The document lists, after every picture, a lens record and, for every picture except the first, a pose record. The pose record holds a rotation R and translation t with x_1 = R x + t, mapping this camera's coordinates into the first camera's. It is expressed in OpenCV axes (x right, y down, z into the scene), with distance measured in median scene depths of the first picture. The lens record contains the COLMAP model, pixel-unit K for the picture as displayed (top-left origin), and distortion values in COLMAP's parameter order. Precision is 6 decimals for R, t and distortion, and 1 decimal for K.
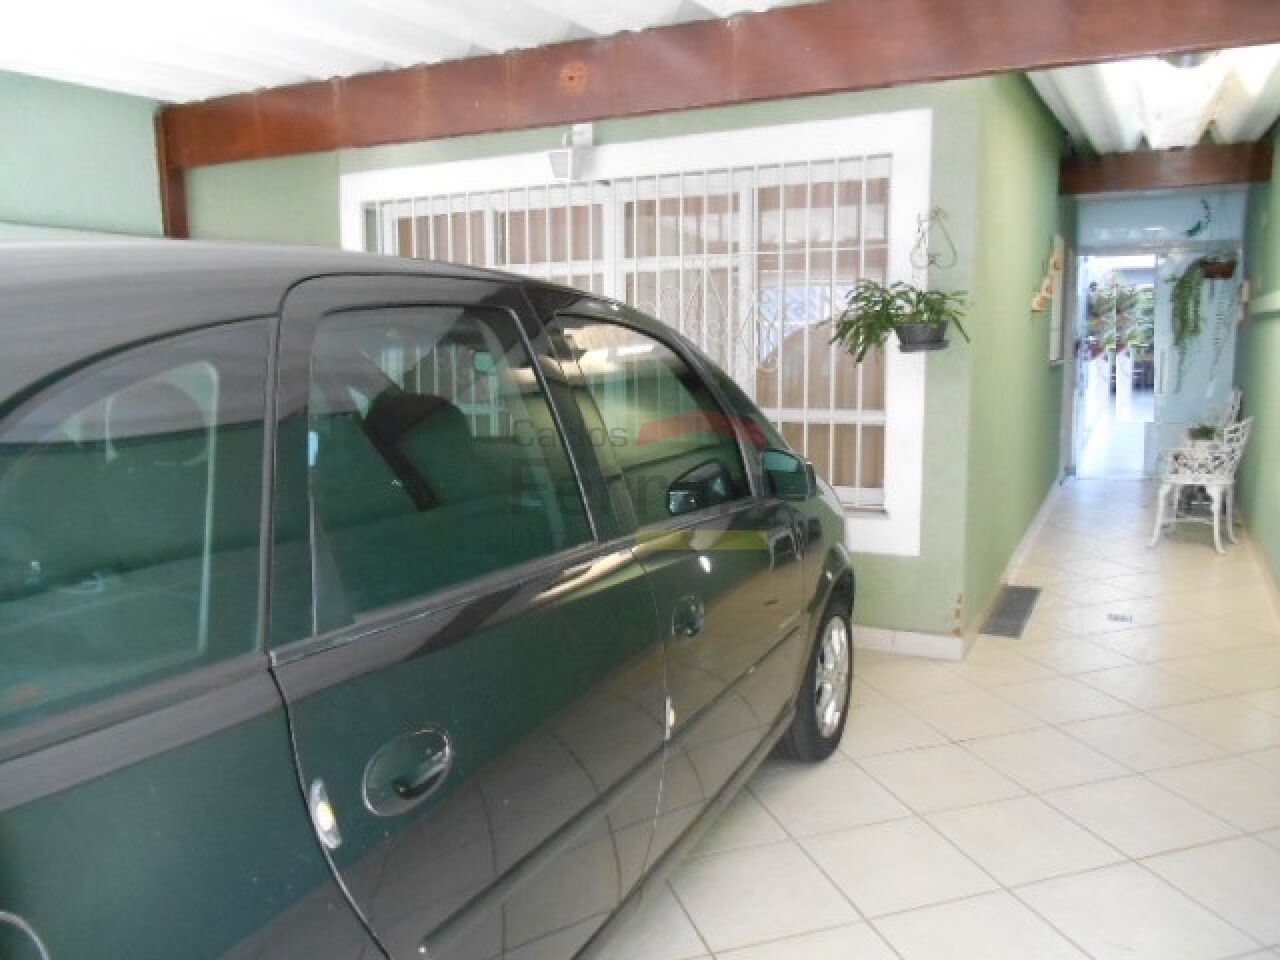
lens RADIAL K [[973.5, 0, 637.2], [0, 973.5, 481.9], [0, 0, 1]] dist [-0.033198, 0.020671]
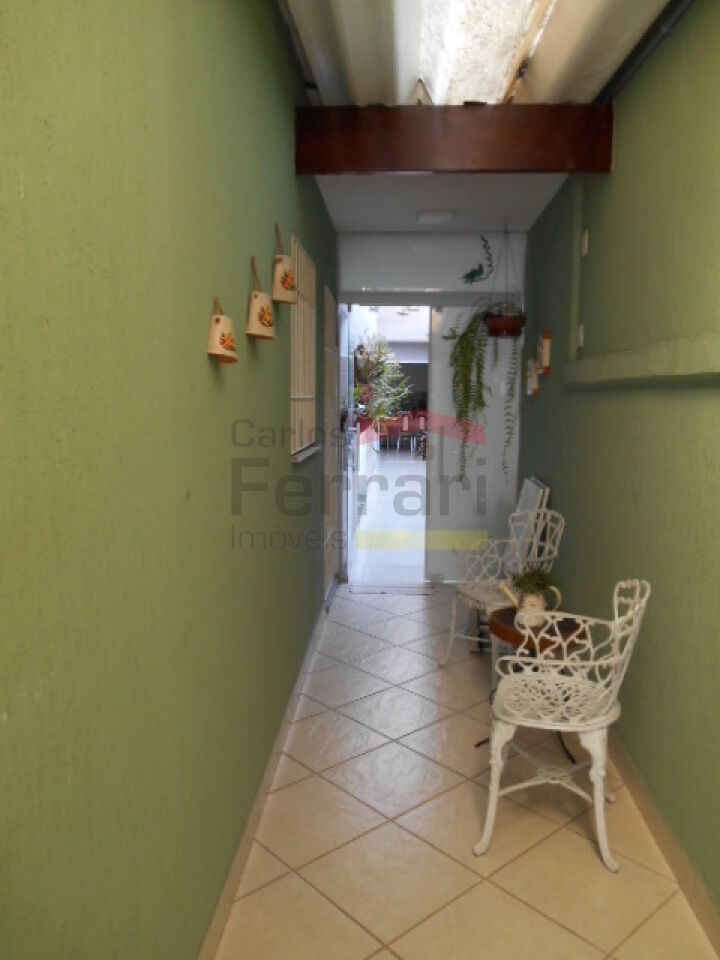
lens RADIAL K [[730.1, 0, 359.8], [0, 730.1, 480.2], [0, 0, 1]] dist [-0.033198, 0.020671]
pose [[0.909467, -0.026713, 0.414917, 0.242165], [0.040482, 0.998882, -0.024423, -0.083196], [-0.413801, 0.039009, 0.909531, 0.503624]]
